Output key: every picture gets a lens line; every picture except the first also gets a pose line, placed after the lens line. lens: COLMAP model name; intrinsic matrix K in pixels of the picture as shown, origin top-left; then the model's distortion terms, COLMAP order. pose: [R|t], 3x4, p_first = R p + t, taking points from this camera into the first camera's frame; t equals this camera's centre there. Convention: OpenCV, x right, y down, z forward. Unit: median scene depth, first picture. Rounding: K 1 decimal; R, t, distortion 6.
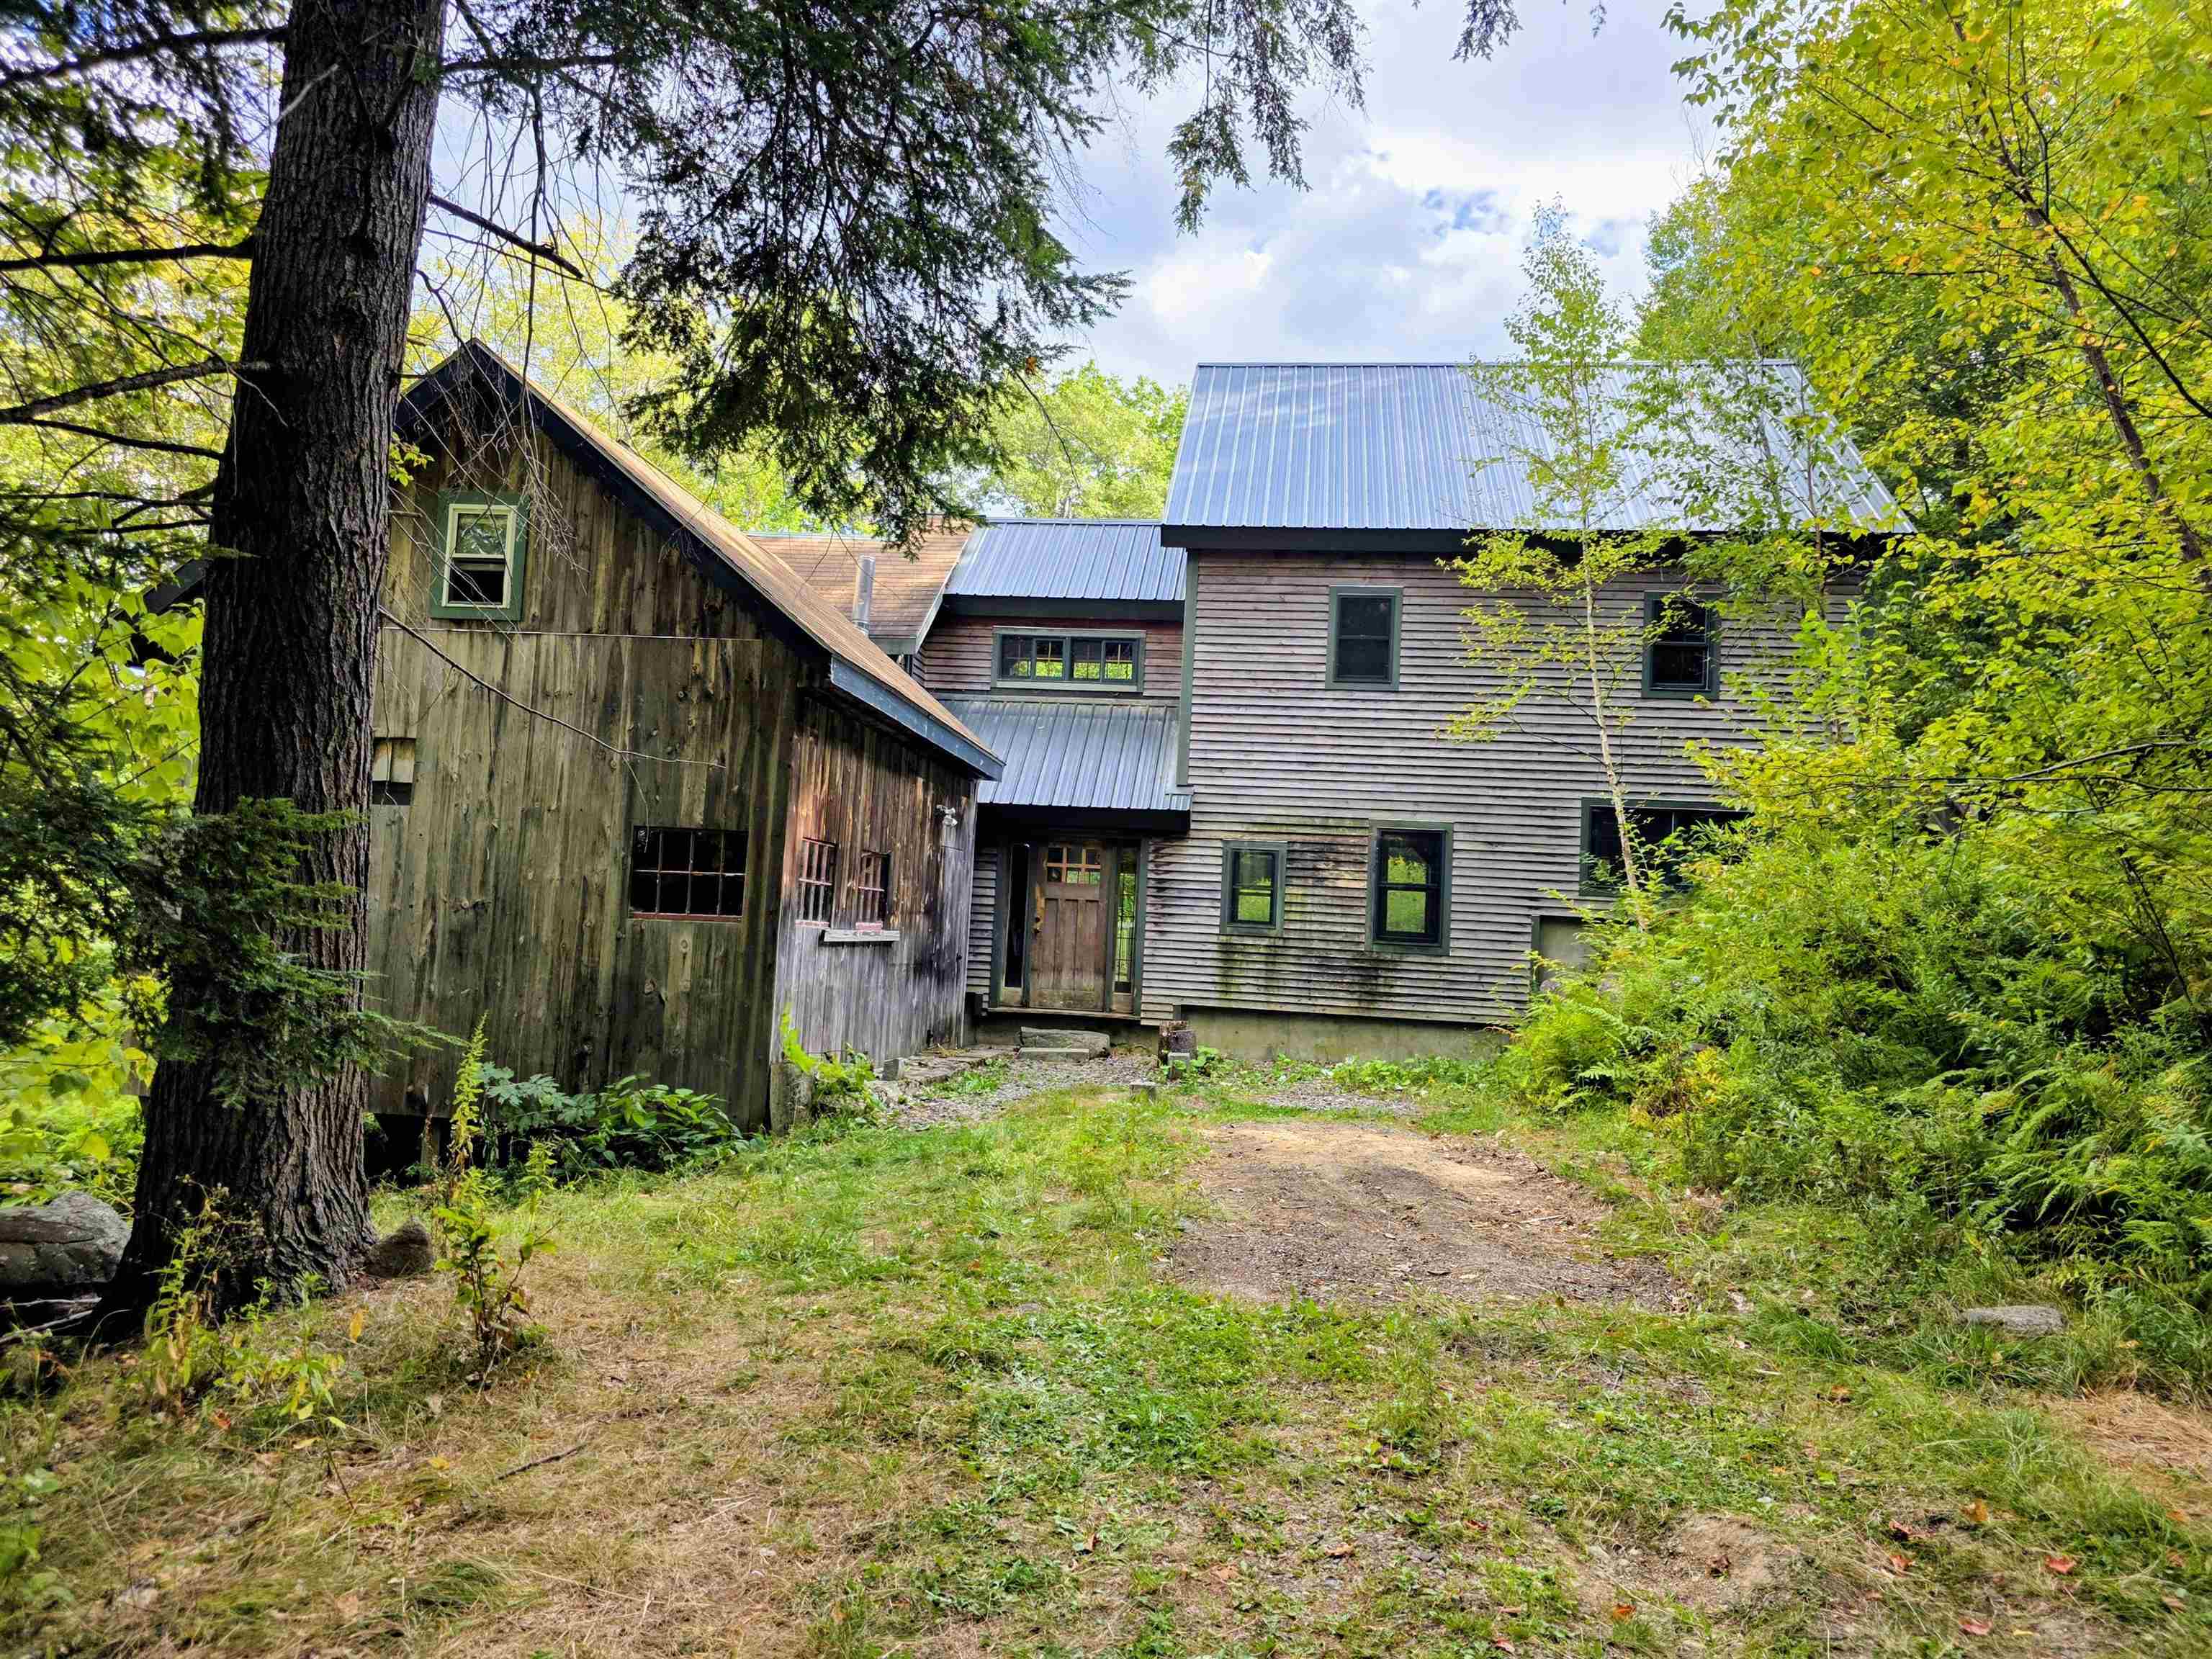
lens RADIAL K [[1544.1, 0, 1116.0], [0, 1544.1, 818.0], [0, 0, 1]] dist [0.039846, -0.035654]
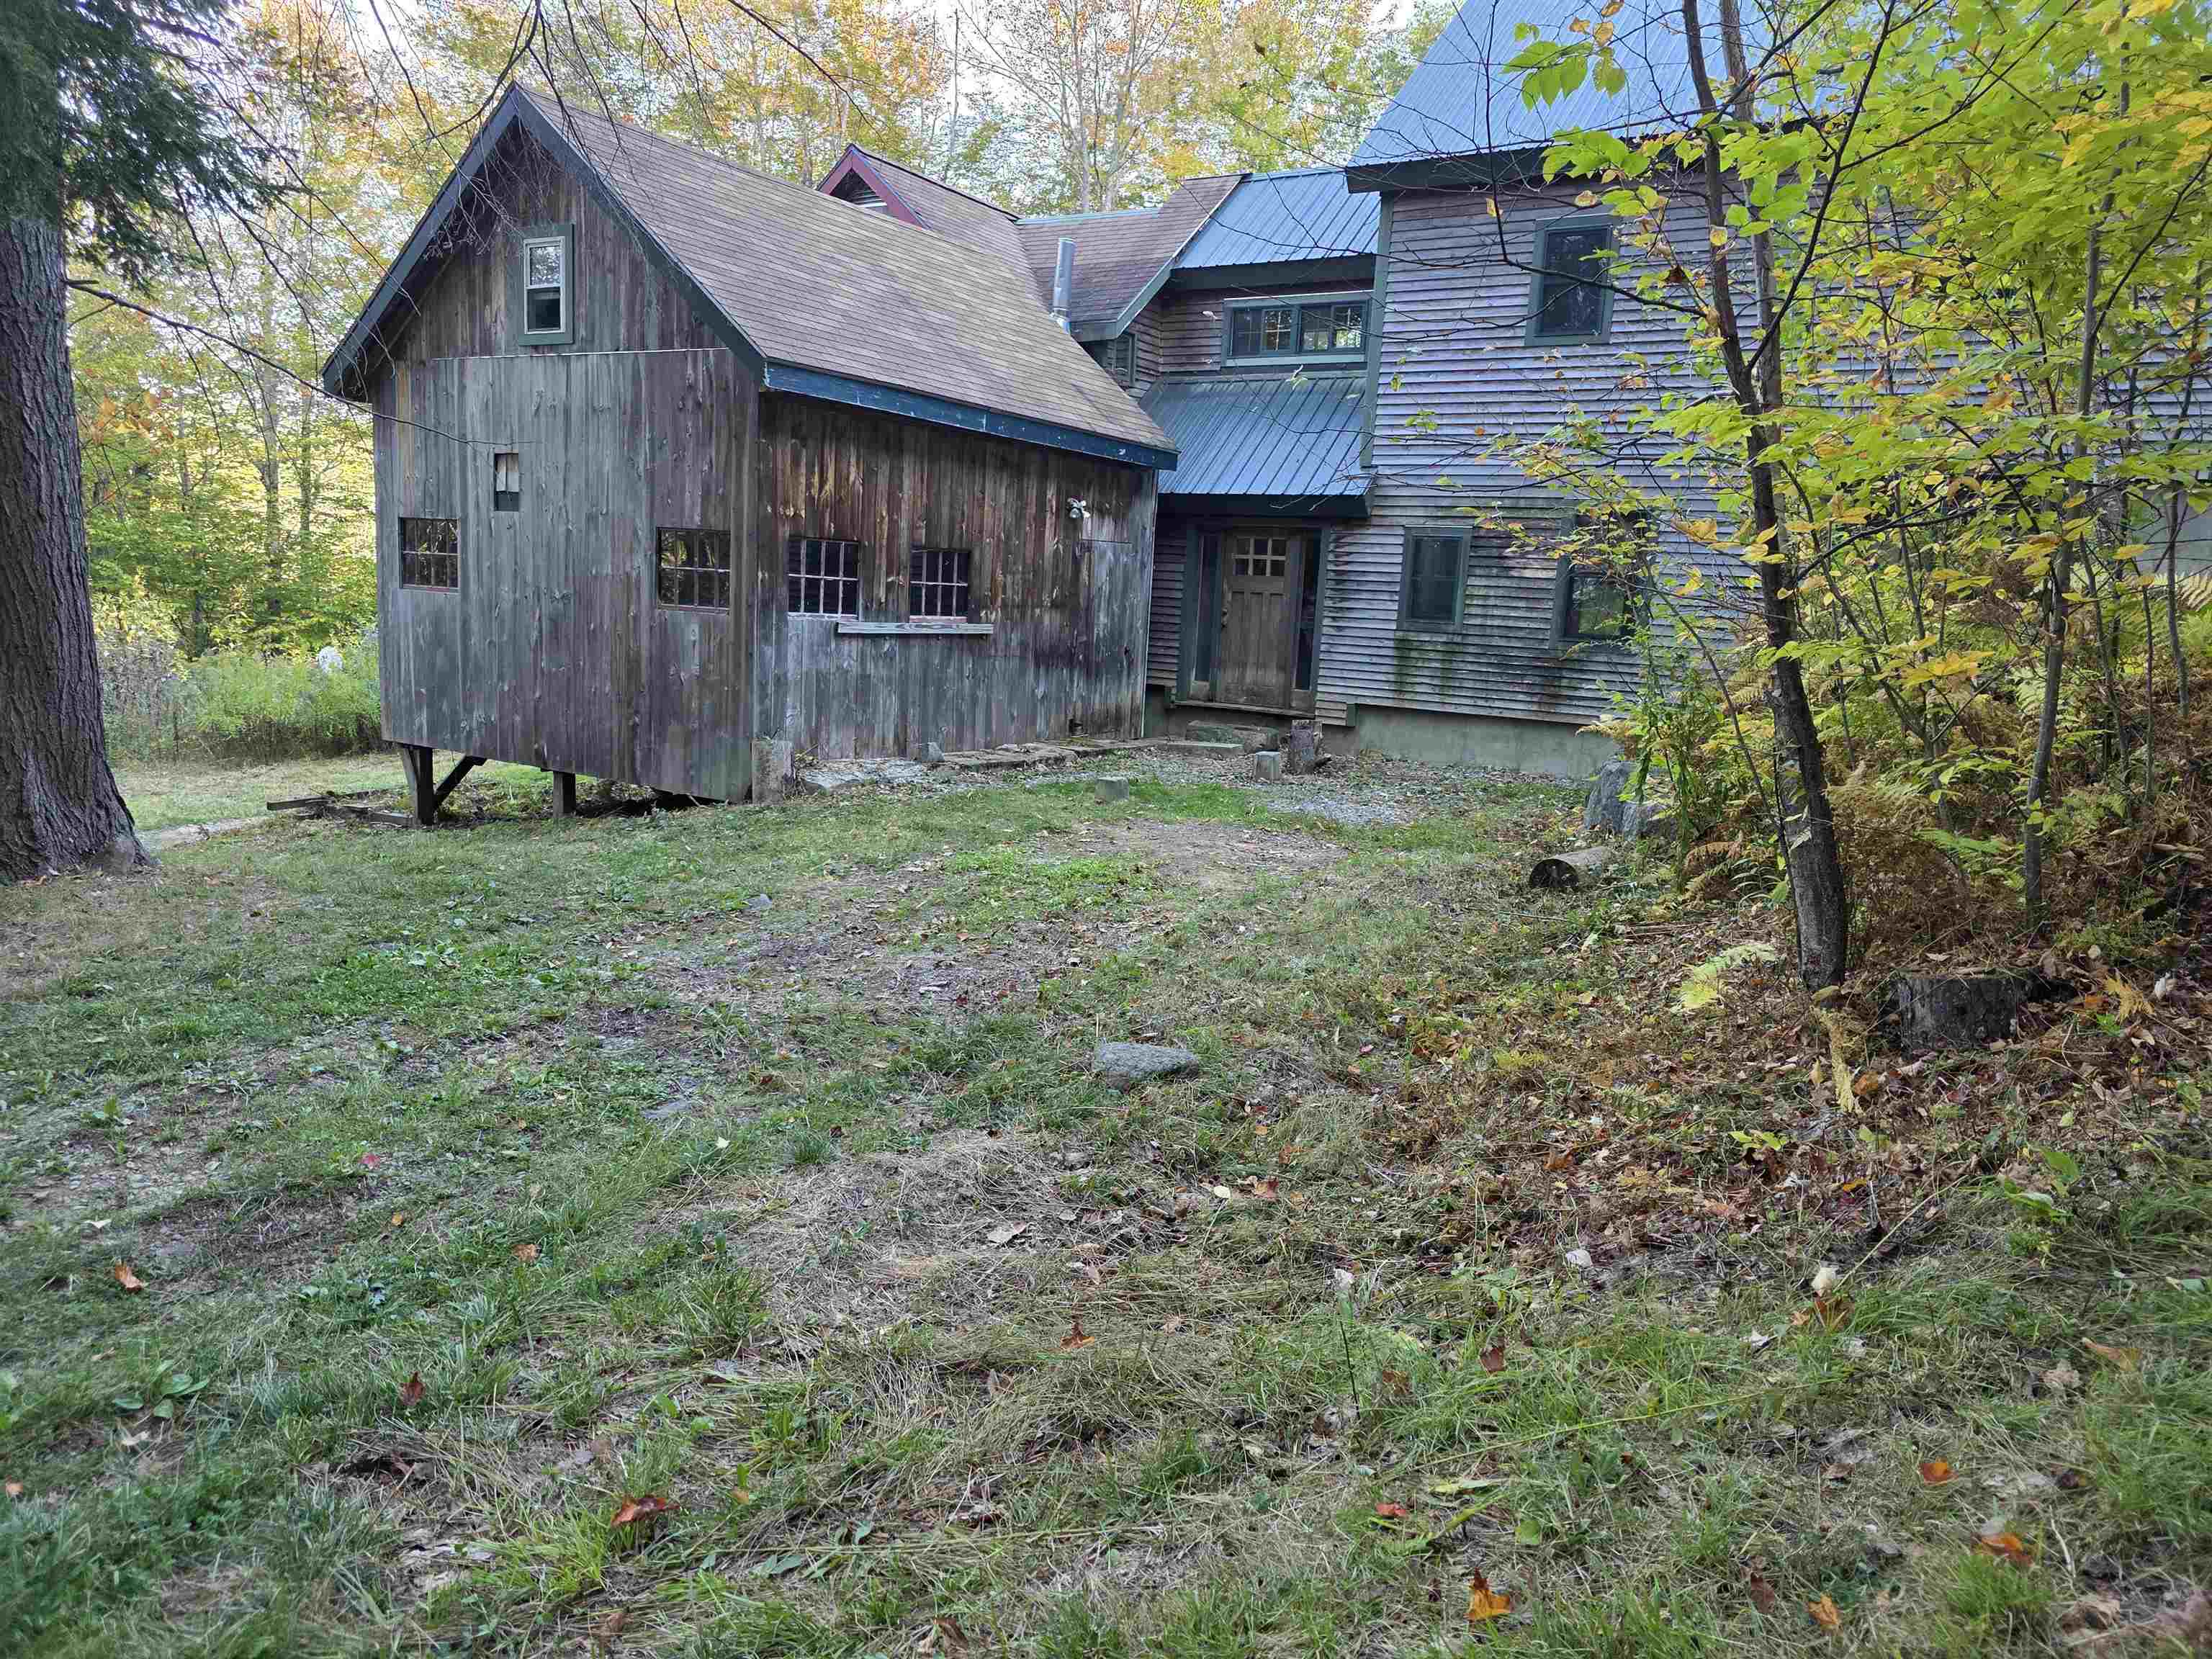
lens RADIAL K [[1544.1, 0, 1073.1], [0, 1544.1, 841.8], [0, 0, 1]] dist [0.039846, -0.035654]
pose [[0.894147, 0.072455, -0.441873, 0.317001], [0.024186, 0.977566, 0.209237, 0.000059], [0.447120, -0.197776, 0.872335, 0.068158]]
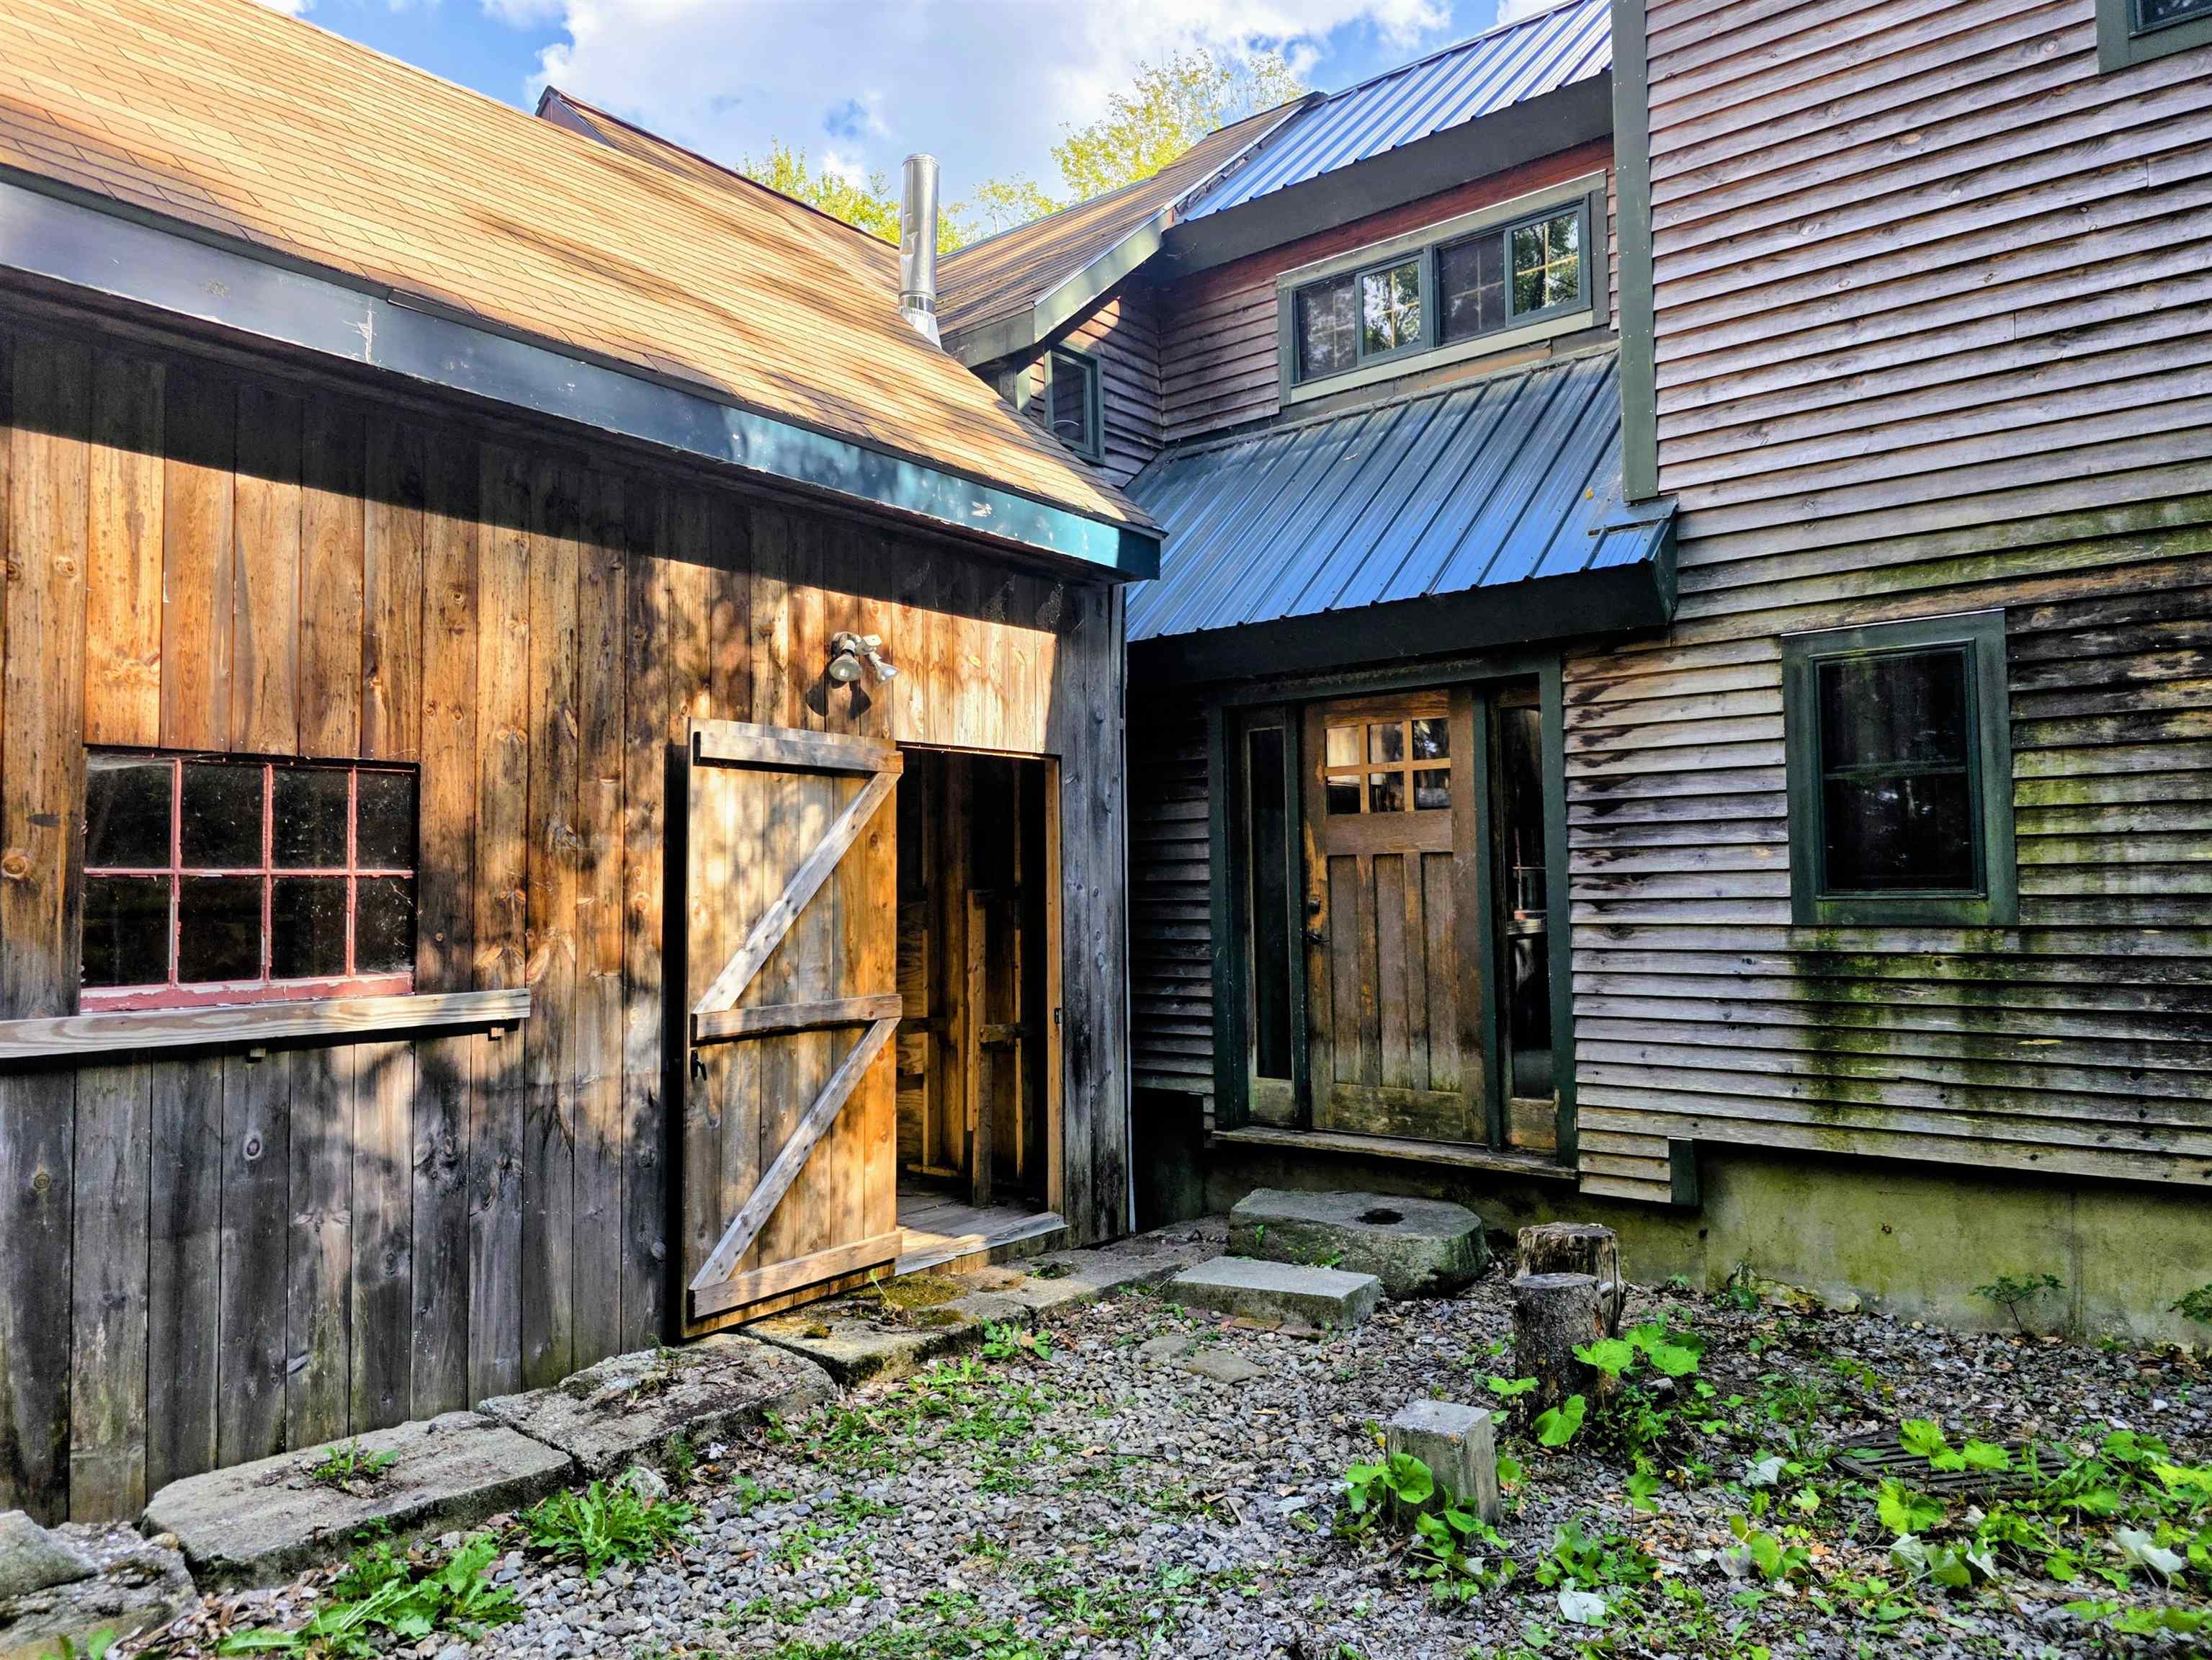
lens RADIAL K [[1544.3, 0, 1099.4], [0, 1544.3, 804.2], [0, 0, 1]] dist [0.039846, -0.035654]
pose [[0.840426, -0.092564, -0.533962, 0.121636], [0.094421, 0.995245, -0.023916, 0.044097], [0.533637, -0.030317, 0.845170, 0.648024]]
